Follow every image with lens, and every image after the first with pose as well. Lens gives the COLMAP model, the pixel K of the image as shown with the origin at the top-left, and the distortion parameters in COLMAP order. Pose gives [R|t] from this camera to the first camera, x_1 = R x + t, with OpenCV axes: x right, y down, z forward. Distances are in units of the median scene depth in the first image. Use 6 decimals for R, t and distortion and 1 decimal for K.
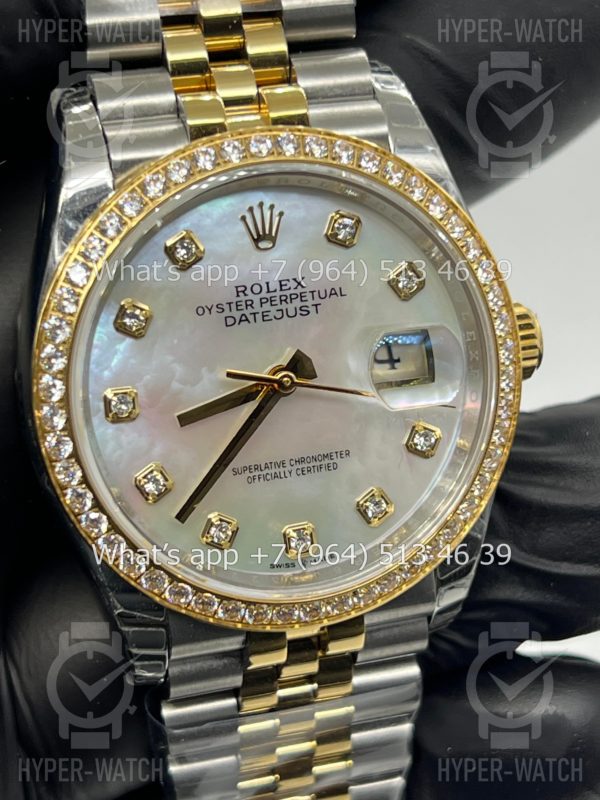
lens RADIAL K [[1817.5, 0, 300.0], [0, 1817.5, 400.0], [0, 0, 1]] dist [0.100584, 0.273505]
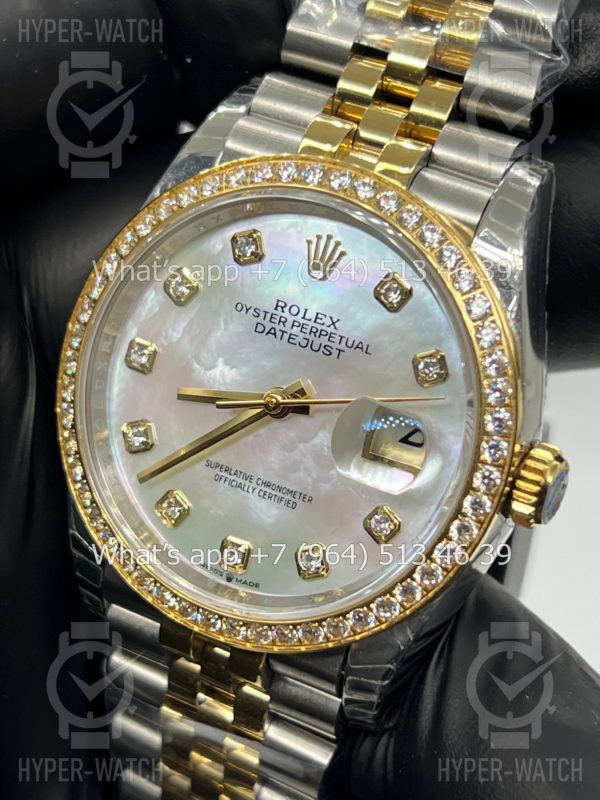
lens RADIAL K [[1817.5, 0, 300.0], [0, 1817.5, 400.0], [0, 0, 1]] dist [0.100584, 0.273505]
pose [[0.723425, 0.401923, -0.561350, 0.571288], [-0.442407, 0.894077, 0.070014, -0.088813], [0.530031, 0.197696, 0.824611, 0.167298]]
